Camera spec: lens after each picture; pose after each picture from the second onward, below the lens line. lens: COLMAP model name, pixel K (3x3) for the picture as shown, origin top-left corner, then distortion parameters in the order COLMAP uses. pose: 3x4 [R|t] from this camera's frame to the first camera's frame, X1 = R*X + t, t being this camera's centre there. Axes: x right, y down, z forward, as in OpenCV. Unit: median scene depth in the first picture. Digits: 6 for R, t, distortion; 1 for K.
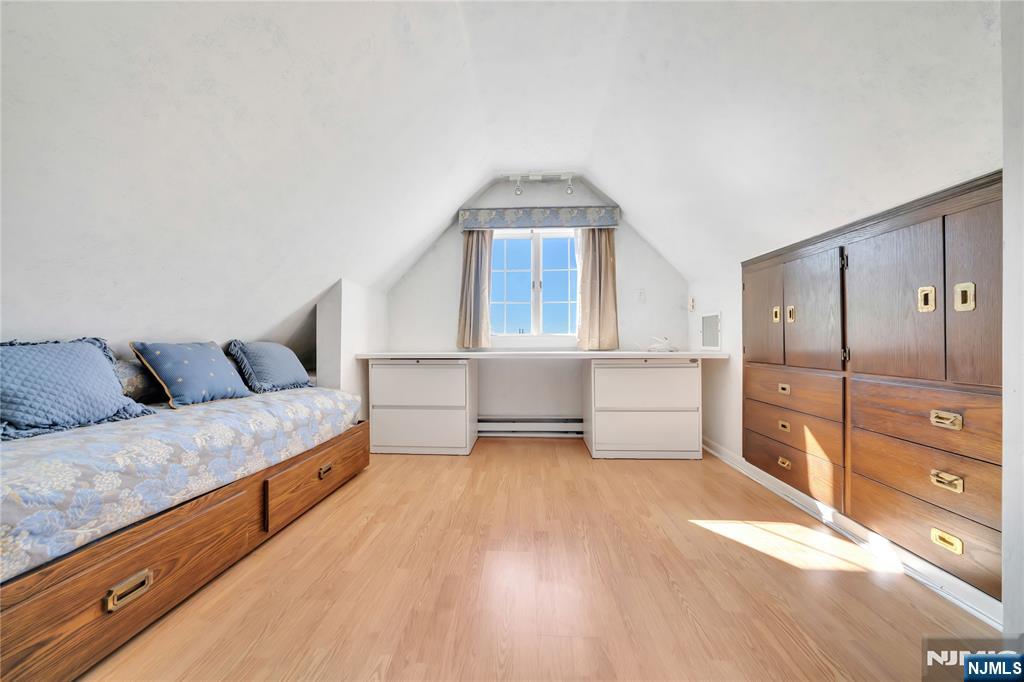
lens RADIAL K [[354.8, 0, 508.1], [0, 354.8, 340.9], [0, 0, 1]] dist [-0.000328, 0.000027]
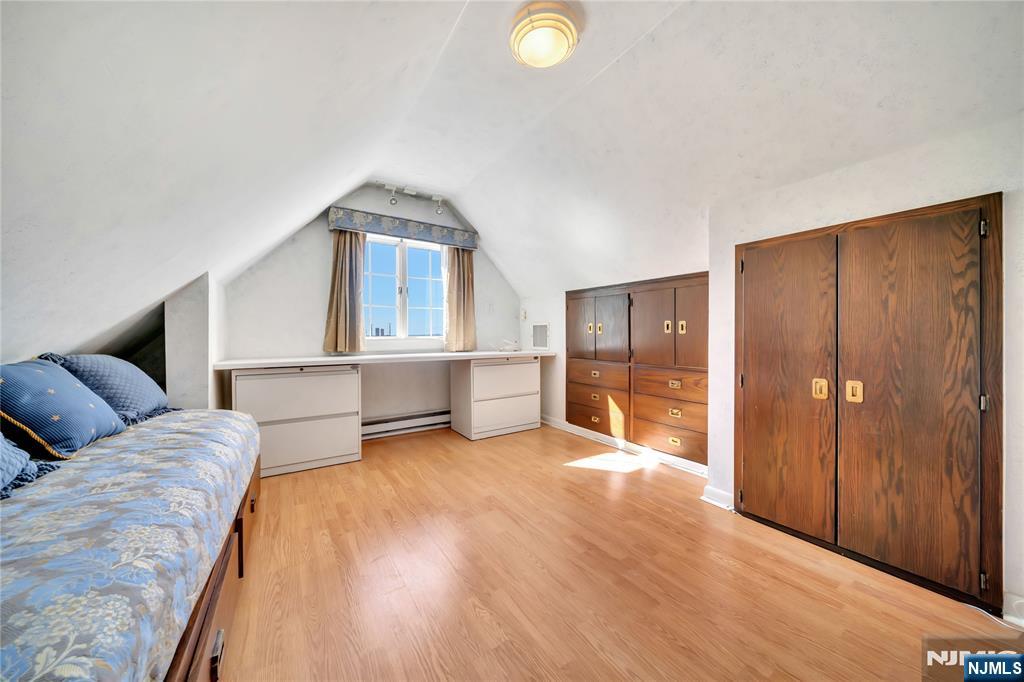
lens RADIAL K [[345.7, 0, 514.2], [0, 345.7, 338.9], [0, 0, 1]] dist [0.000158, 0.000024]
pose [[0.804436, -0.003038, 0.594032, -0.347227], [-0.002223, 0.999965, 0.008125, -0.029106], [-0.594036, -0.007856, 0.804400, -0.040917]]
